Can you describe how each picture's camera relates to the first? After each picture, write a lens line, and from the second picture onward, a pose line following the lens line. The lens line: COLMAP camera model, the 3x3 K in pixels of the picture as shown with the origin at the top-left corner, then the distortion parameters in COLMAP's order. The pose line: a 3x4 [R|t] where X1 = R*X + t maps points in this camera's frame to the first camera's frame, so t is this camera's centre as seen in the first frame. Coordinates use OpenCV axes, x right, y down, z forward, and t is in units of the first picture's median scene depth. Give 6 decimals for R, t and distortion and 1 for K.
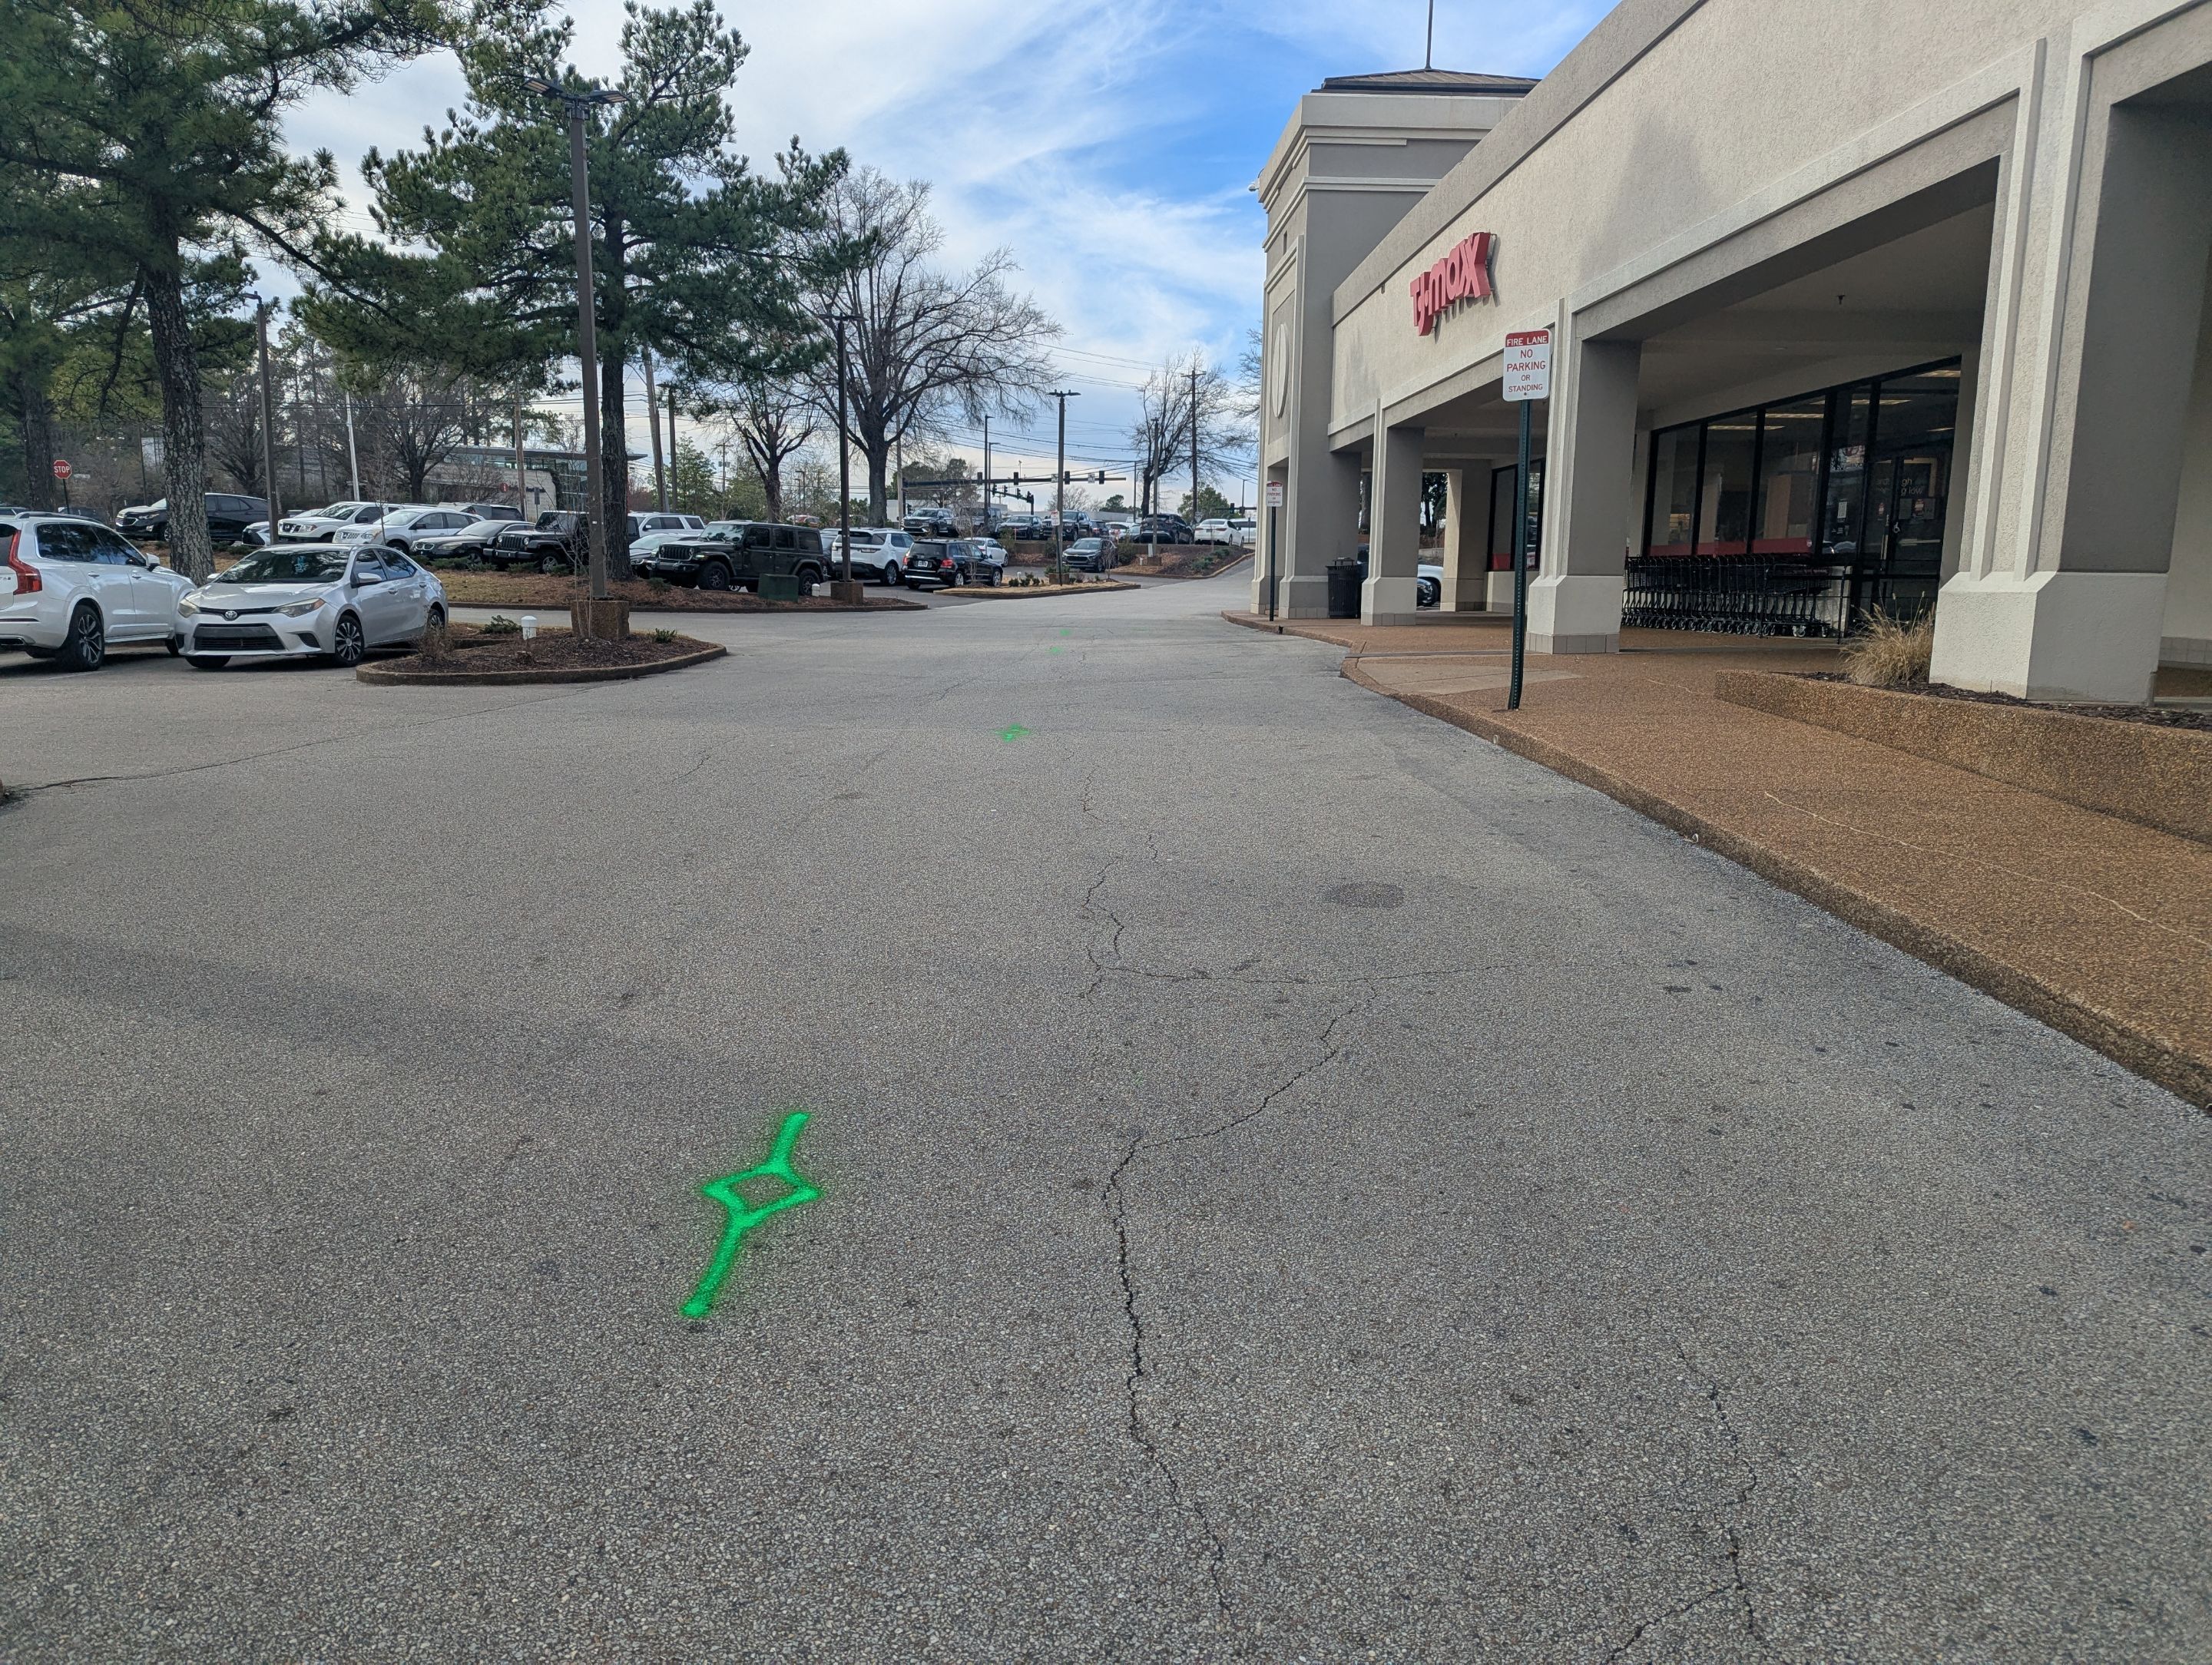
lens RADIAL K [[1567.2, 0, 1088.2], [0, 1567.2, 788.8], [0, 0, 1]] dist [0.056723, -0.054013]
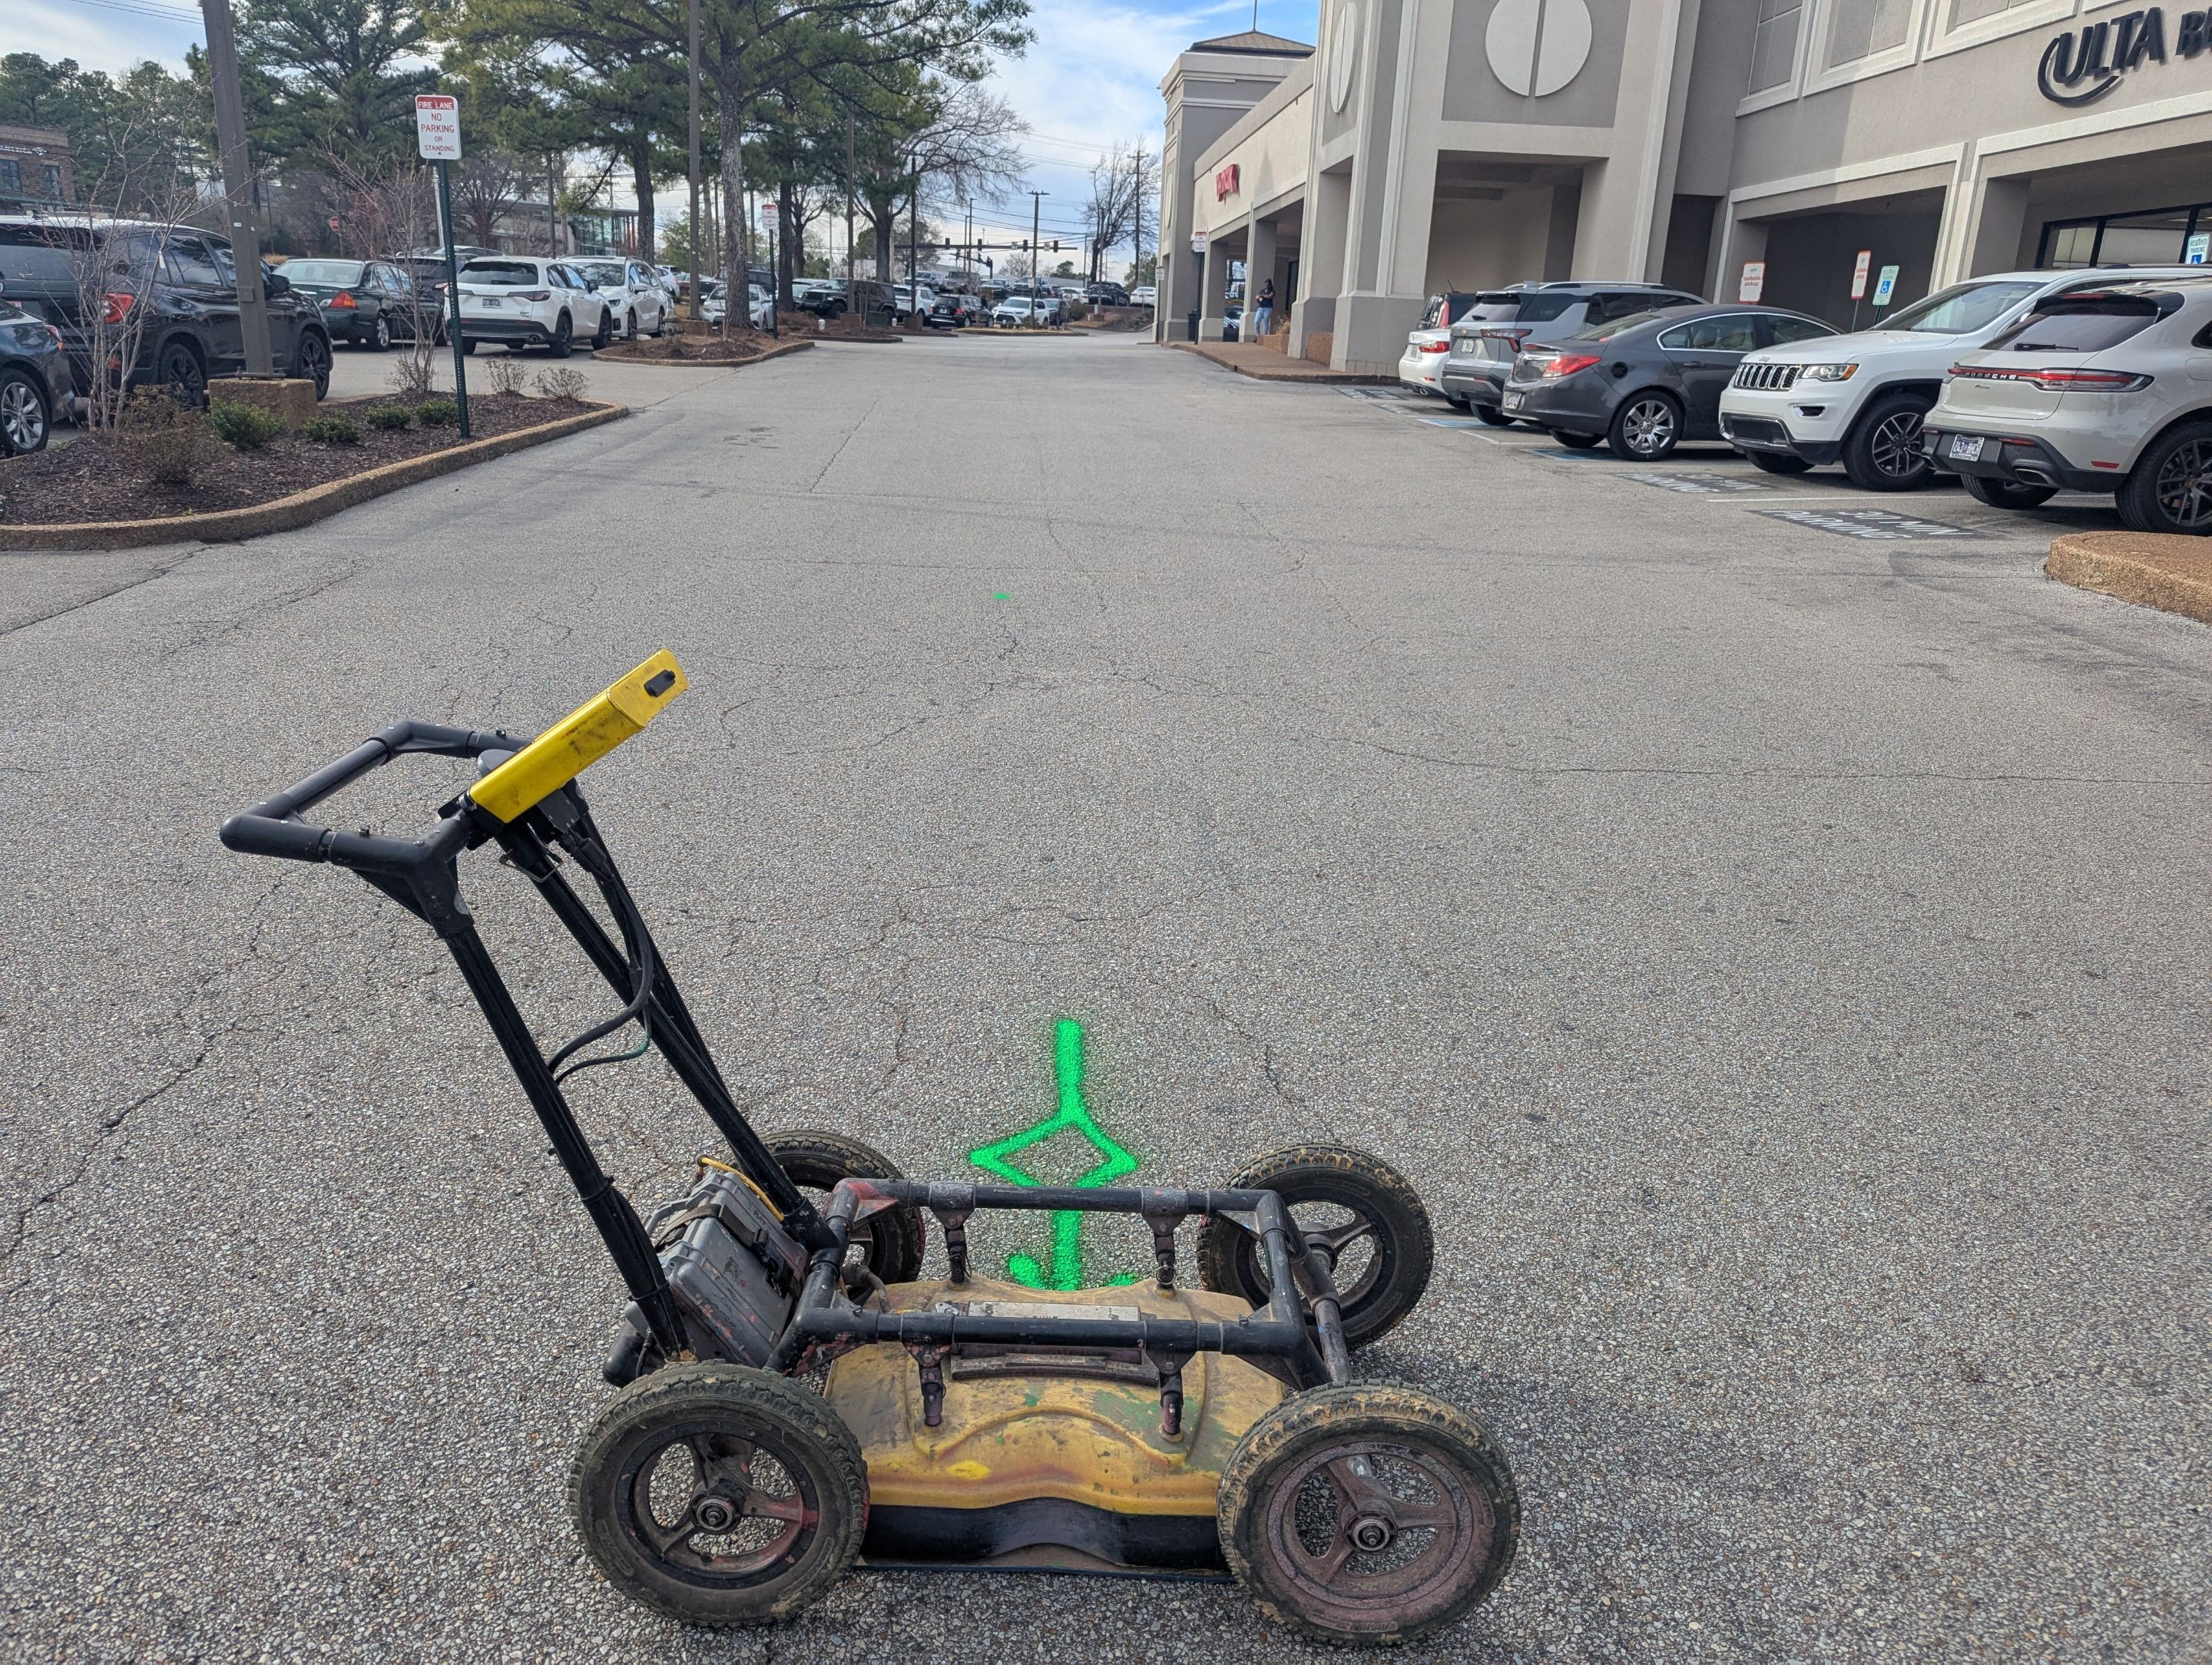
lens RADIAL K [[1567.2, 0, 1088.2], [0, 1567.2, 788.8], [0, 0, 1]] dist [0.056723, -0.054013]
pose [[0.999043, 0.018404, 0.039679, -0.011095], [-0.023728, 0.990124, 0.138168, 0.057794], [-0.036744, -0.138978, 0.989614, -0.331389]]
